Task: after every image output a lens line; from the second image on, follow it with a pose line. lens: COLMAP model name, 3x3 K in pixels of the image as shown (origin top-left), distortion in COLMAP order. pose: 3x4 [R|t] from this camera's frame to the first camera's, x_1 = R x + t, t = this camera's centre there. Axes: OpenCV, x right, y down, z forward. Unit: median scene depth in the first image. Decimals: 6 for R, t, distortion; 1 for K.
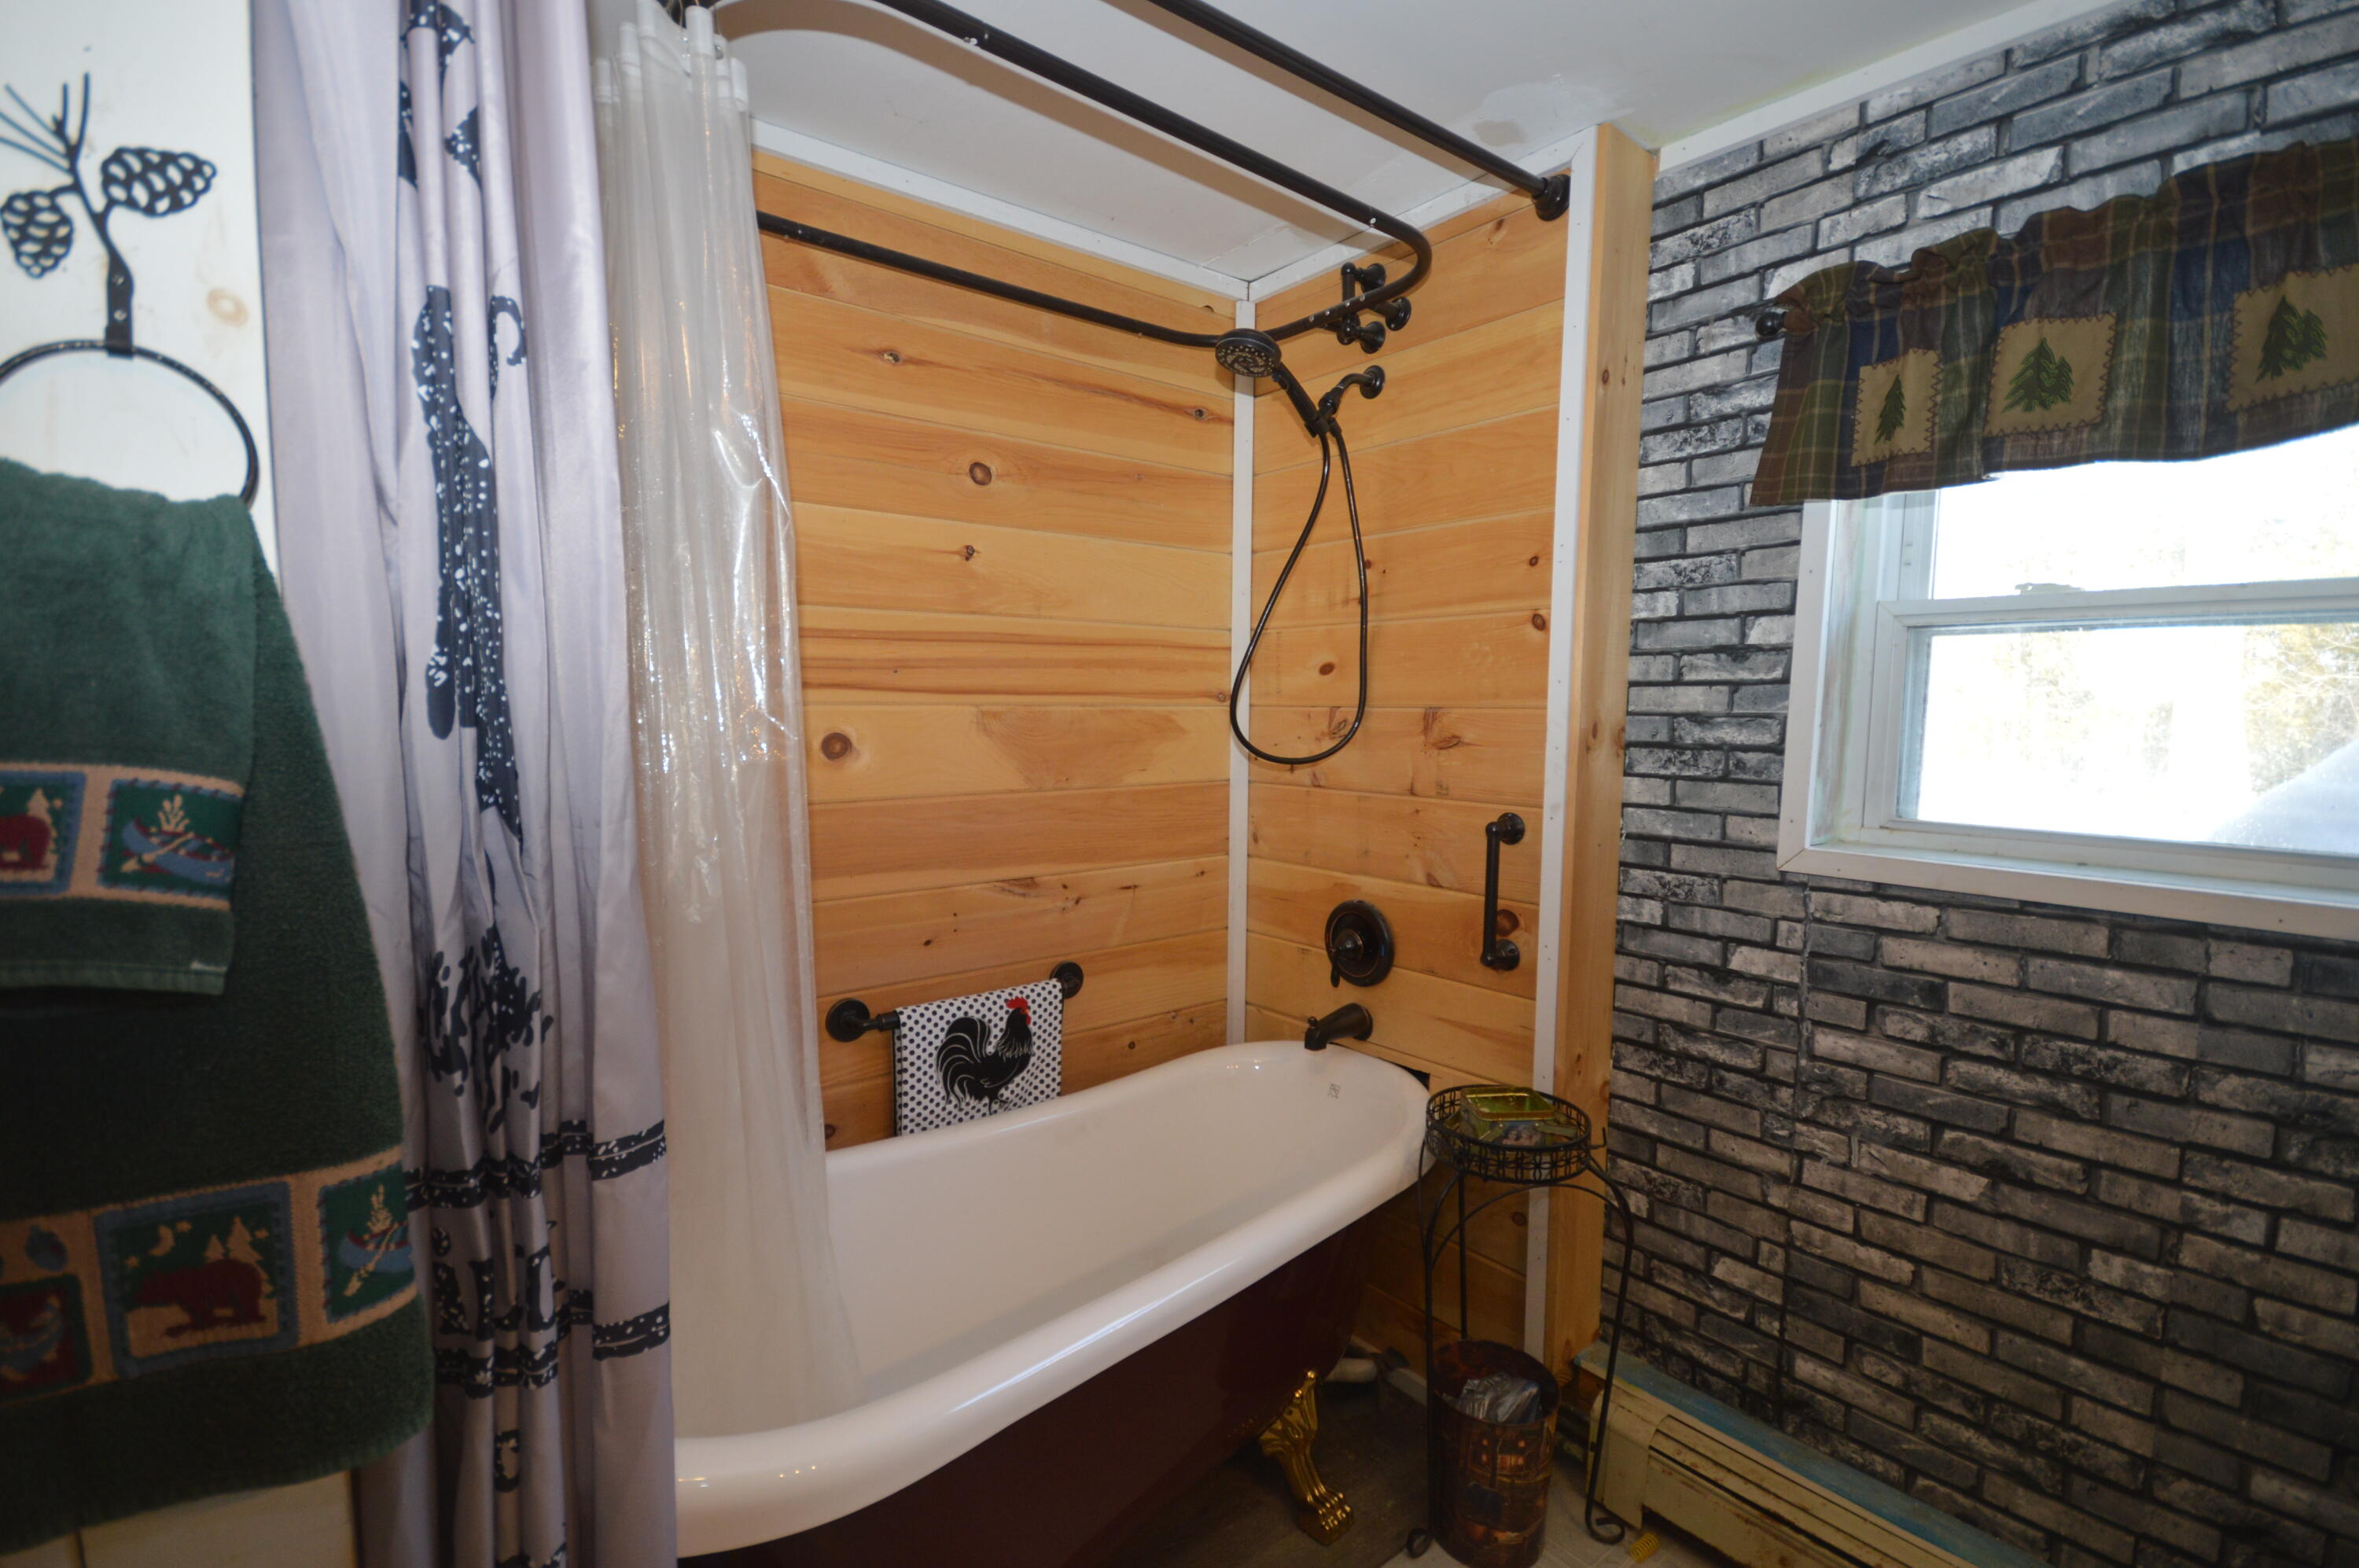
lens RADIAL K [[1043.8, 0, 1175.1], [0, 1043.8, 800.9], [0, 0, 1]] dist [0.026002, -0.021226]
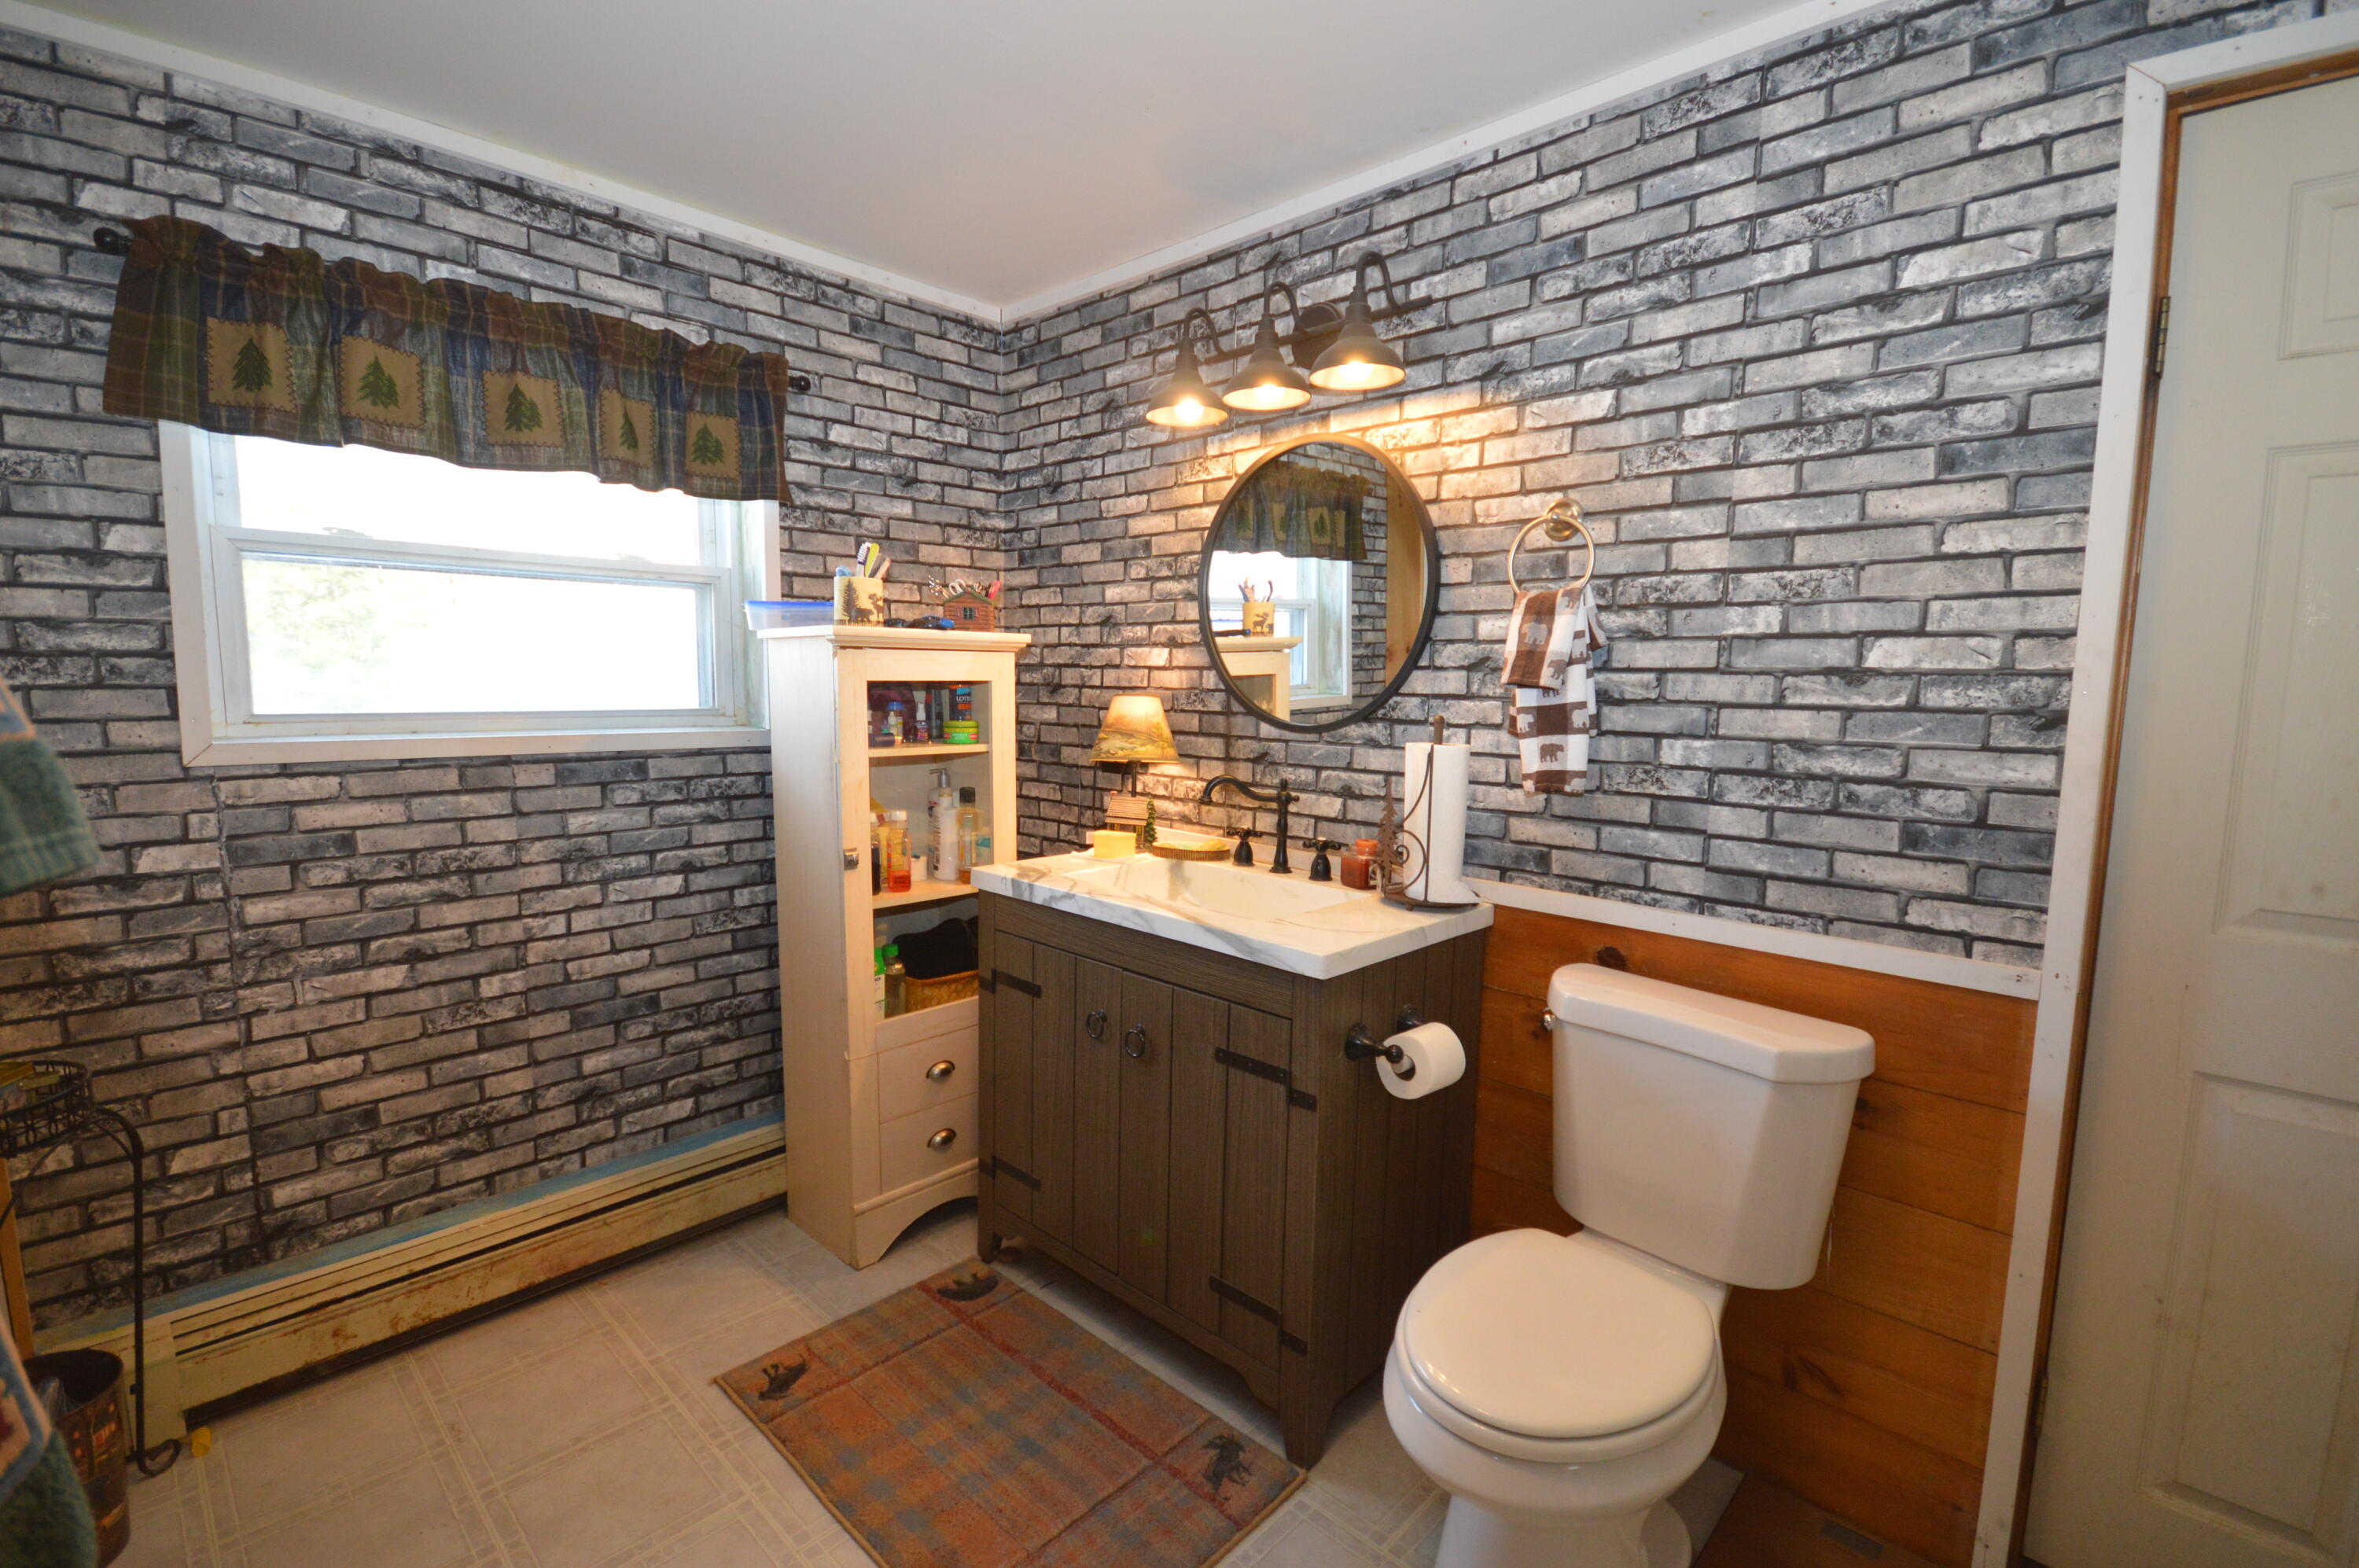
lens RADIAL K [[1043.8, 0, 1175.1], [0, 1043.8, 800.9], [0, 0, 1]] dist [0.026002, -0.021226]
pose [[-0.137485, -0.126704, 0.982367, -0.672928], [0.078909, 0.987231, 0.138375, 0.033702], [-0.987356, 0.096542, -0.125732, 0.150539]]
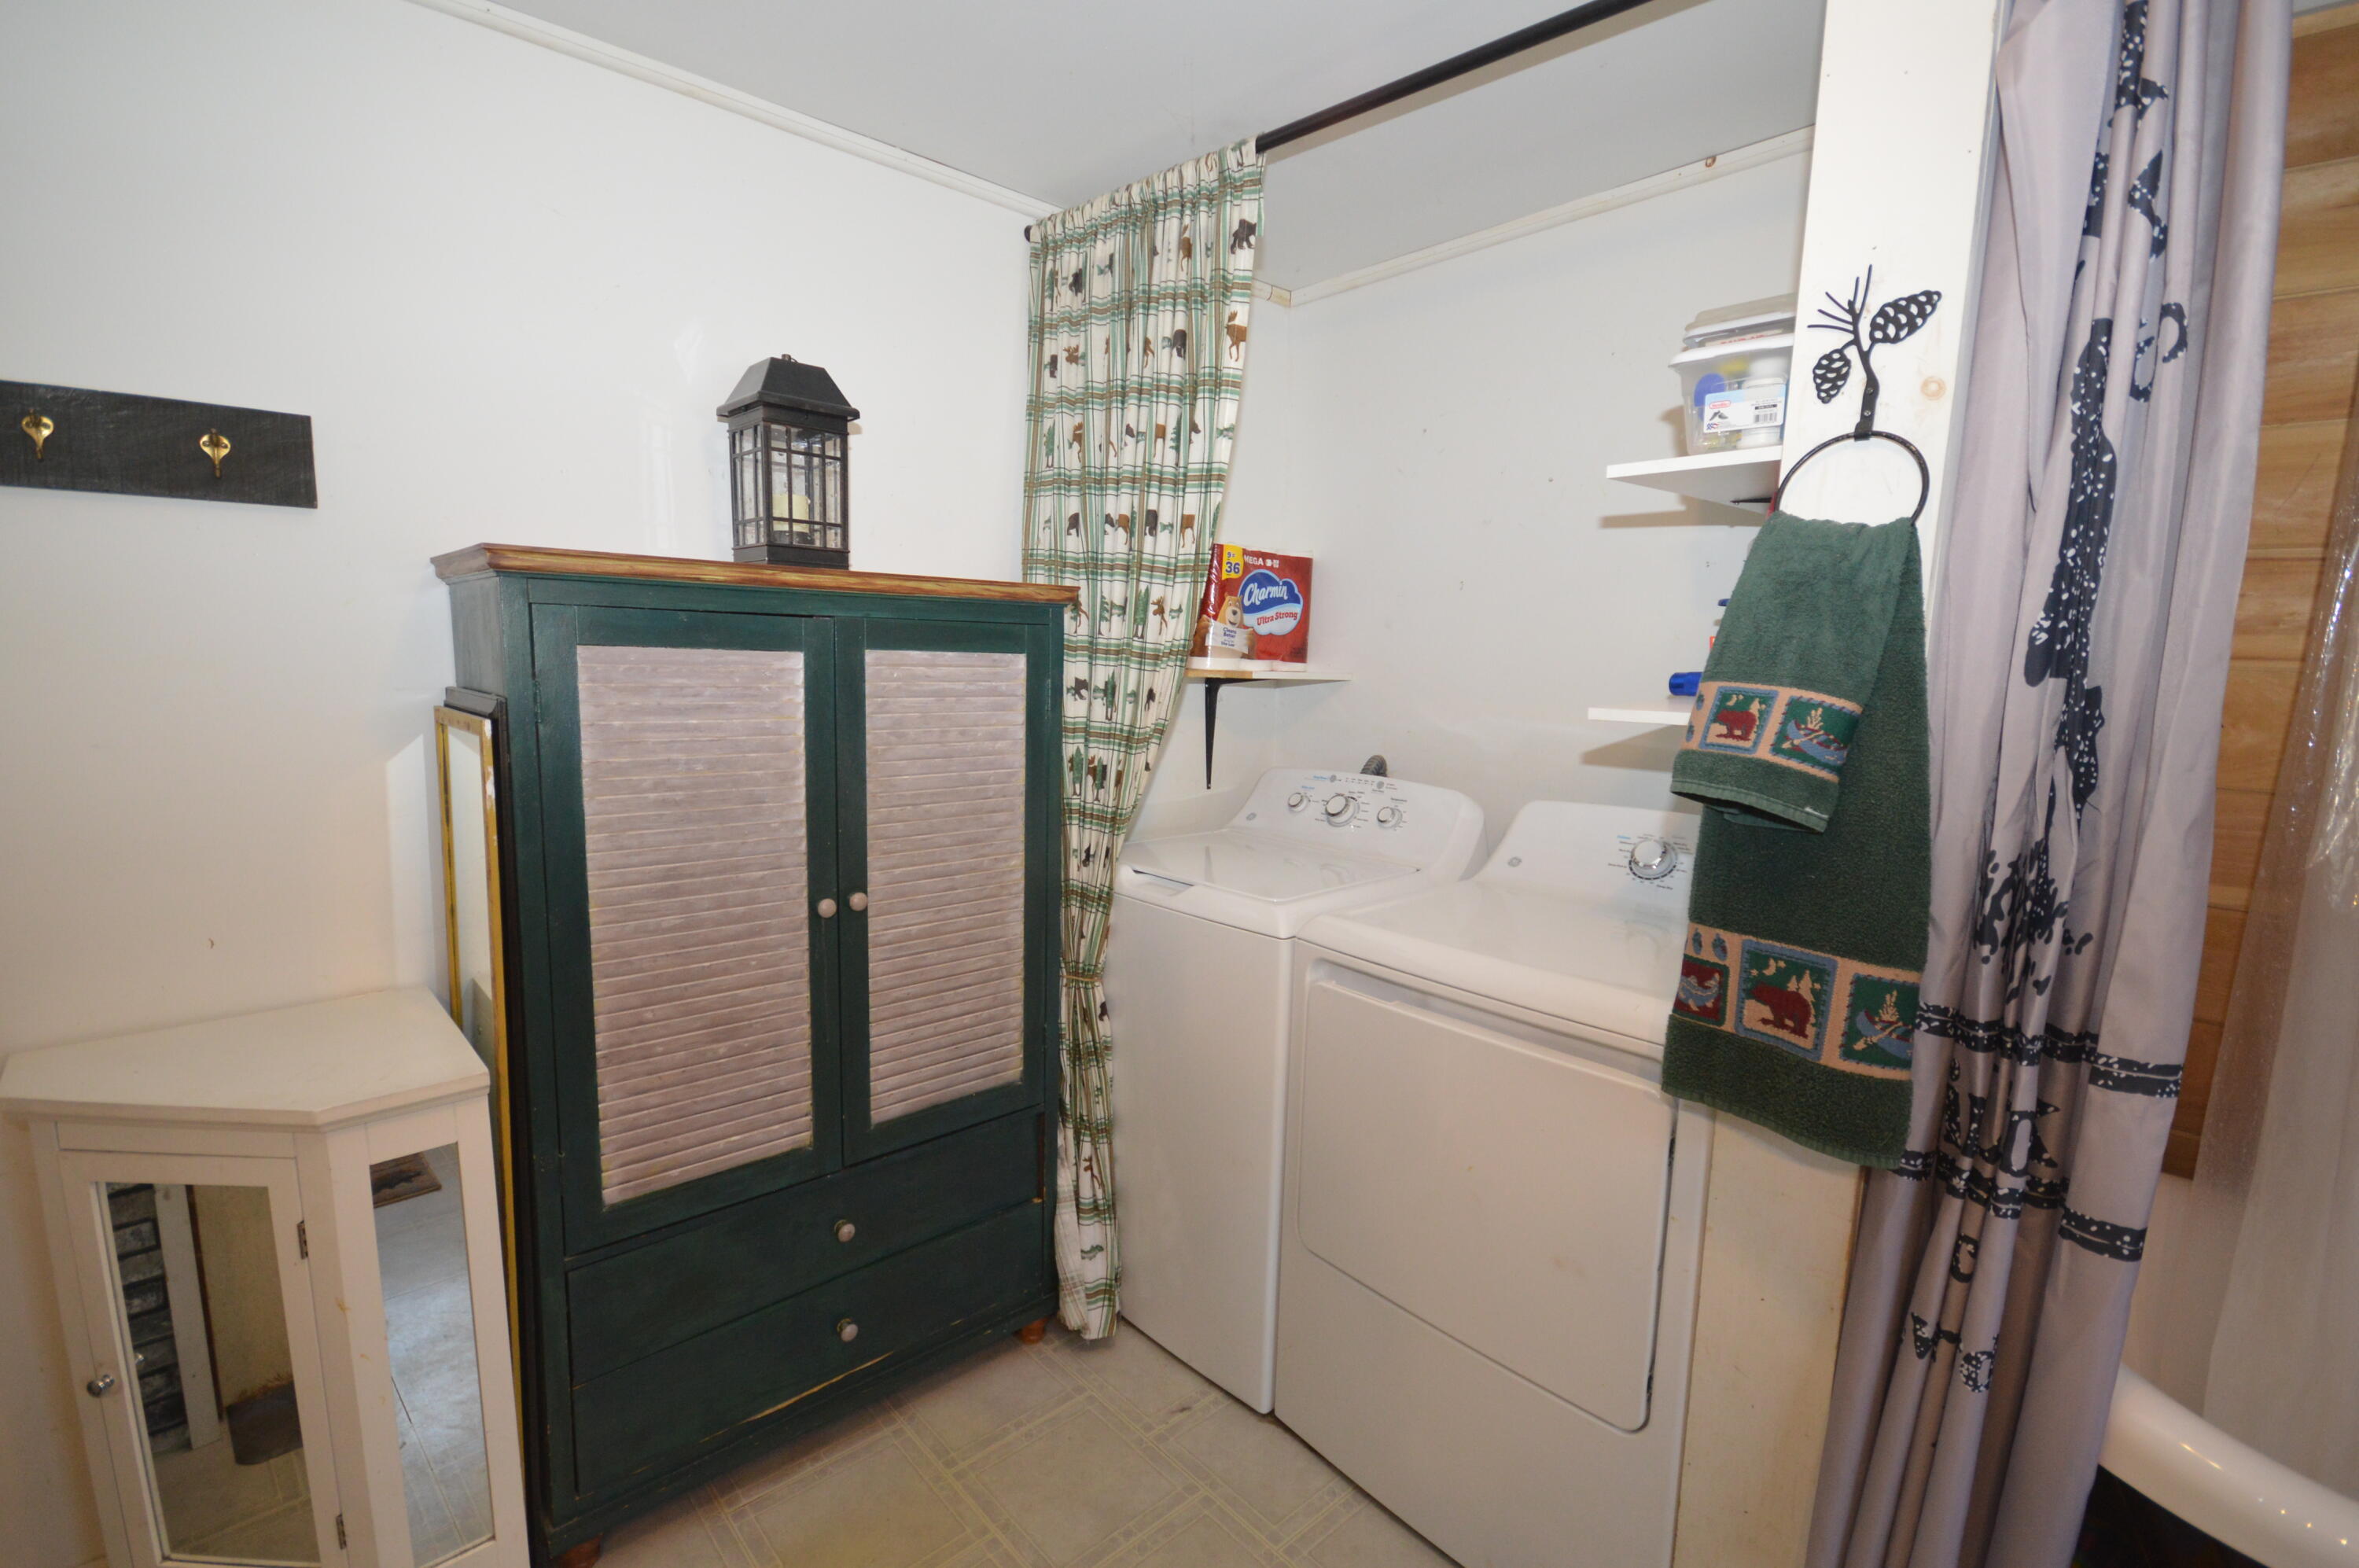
lens RADIAL K [[1043.8, 0, 1175.1], [0, 1043.8, 800.9], [0, 0, 1]] dist [0.026002, -0.021226]
pose [[0.069650, 0.139118, -0.987823, 0.557615], [-0.116827, 0.984552, 0.130420, 0.035827], [0.990707, 0.106321, 0.084826, -0.126344]]
